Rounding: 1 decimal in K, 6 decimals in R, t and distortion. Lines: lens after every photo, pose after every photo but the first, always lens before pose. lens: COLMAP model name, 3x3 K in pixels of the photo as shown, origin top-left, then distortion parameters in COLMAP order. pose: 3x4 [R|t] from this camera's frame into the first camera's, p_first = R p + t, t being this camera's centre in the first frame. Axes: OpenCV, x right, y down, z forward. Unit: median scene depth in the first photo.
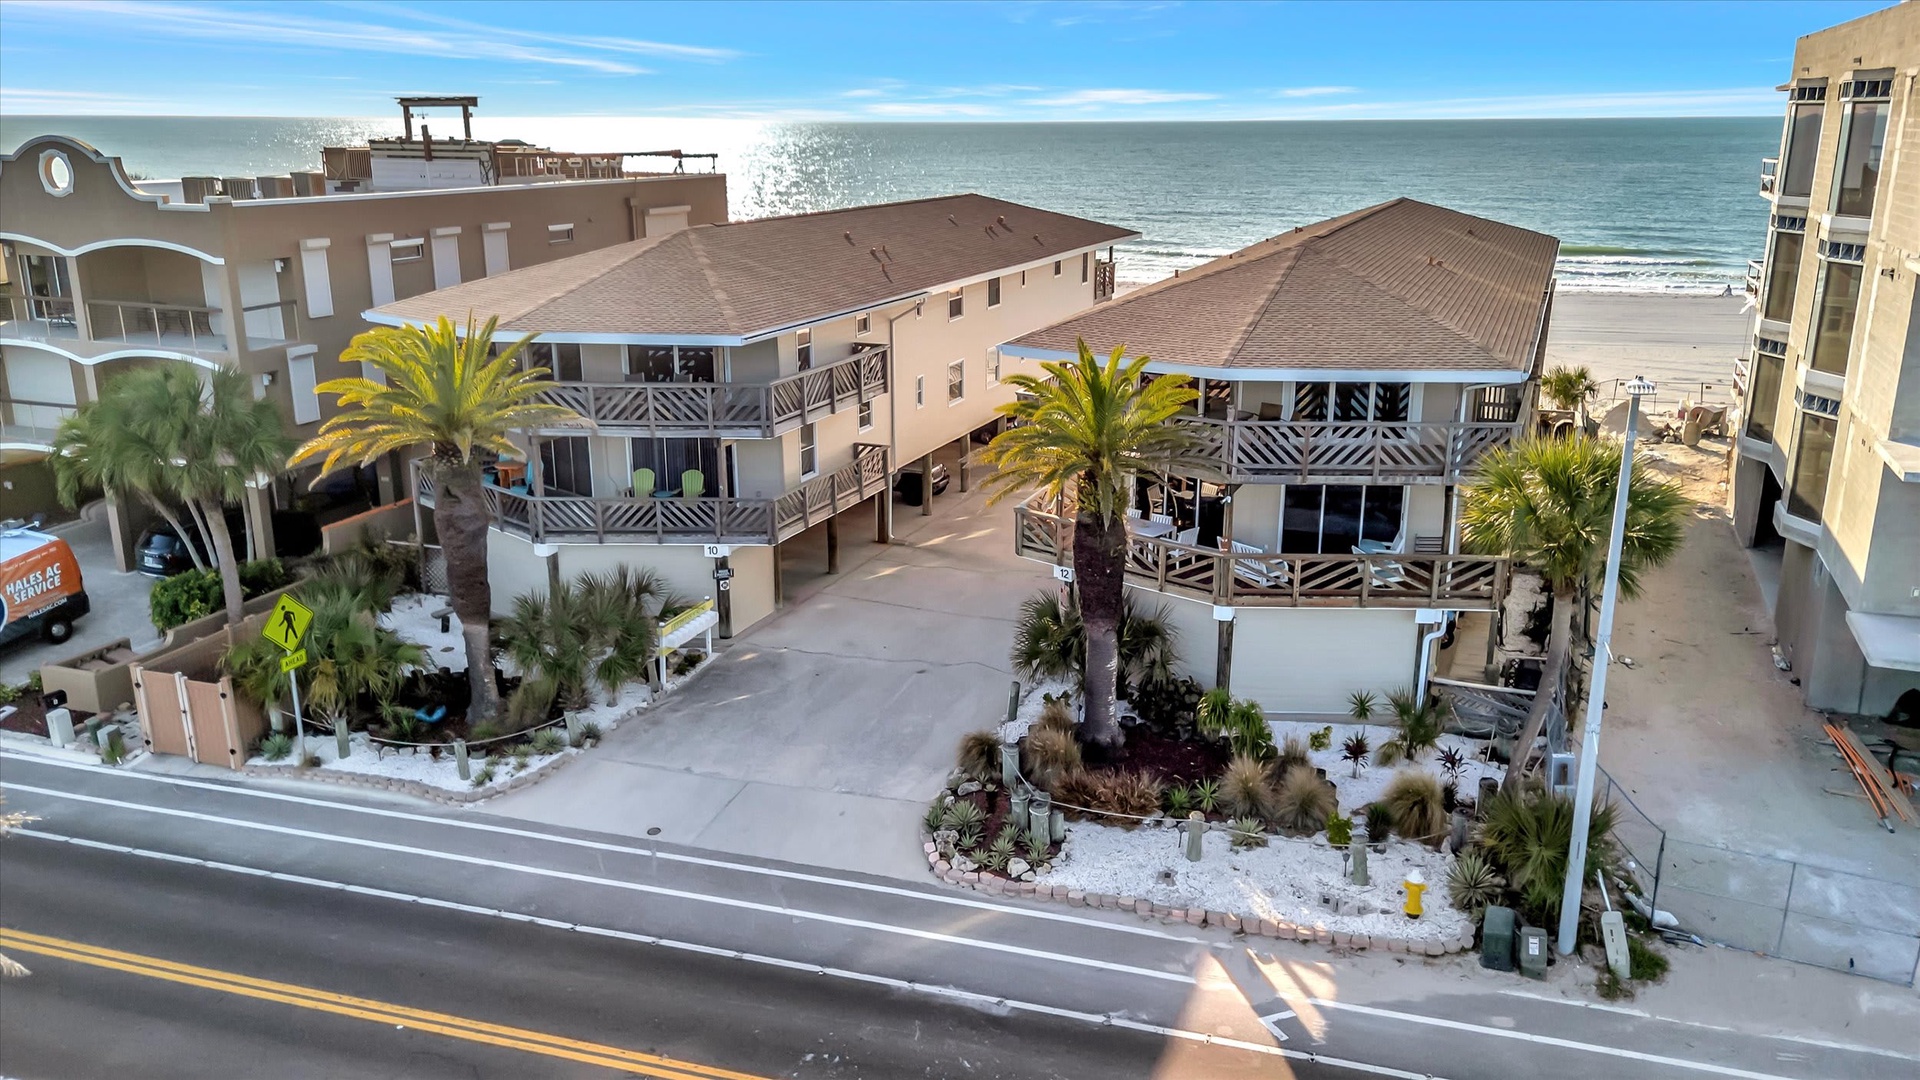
lens RADIAL K [[1475.7, 0, 993.9], [0, 1475.7, 540.6], [0, 0, 1]] dist [0.083969, -0.092723]
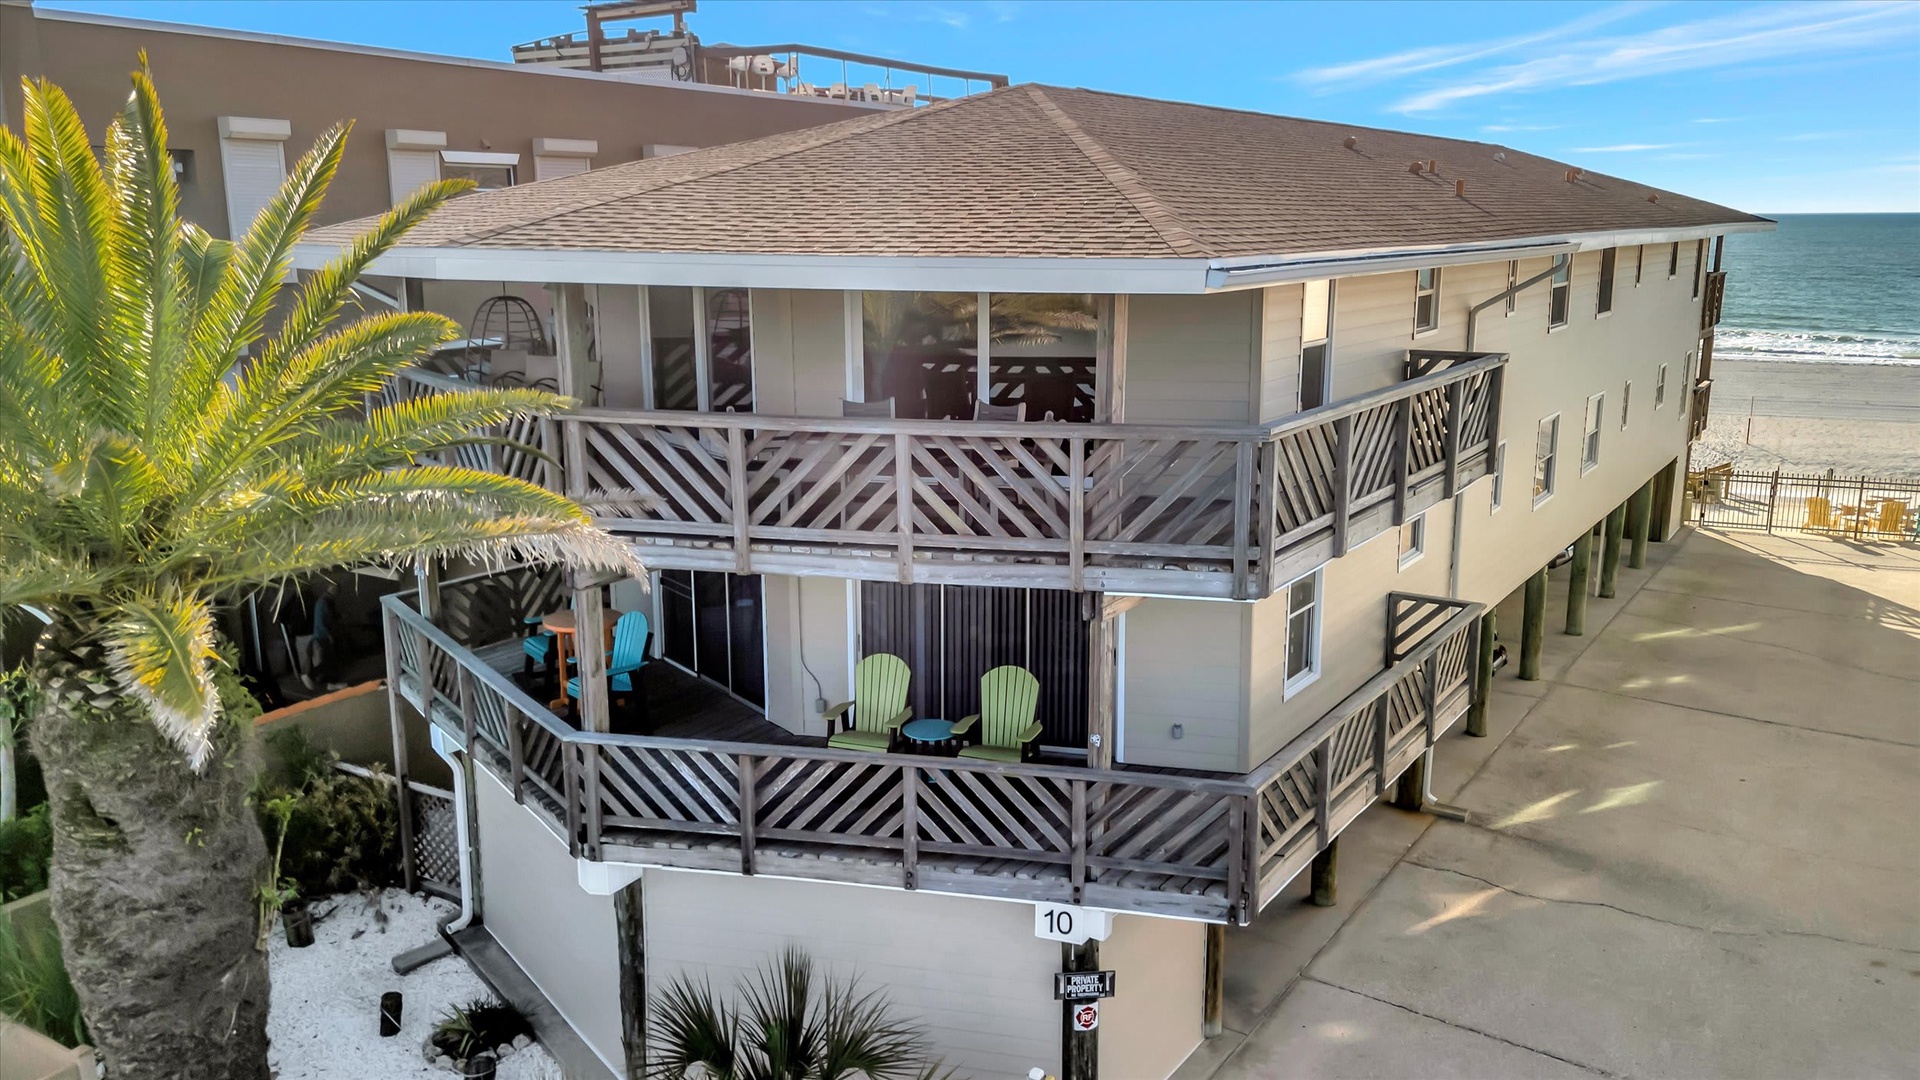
lens RADIAL K [[1475.7, 0, 993.9], [0, 1475.7, 540.6], [0, 0, 1]] dist [0.083969, -0.092723]
pose [[0.979641, 0.039399, -0.196853, -0.141615], [-0.051432, 0.997083, -0.056395, -0.060022], [0.194056, 0.065372, 0.978810, 0.662099]]
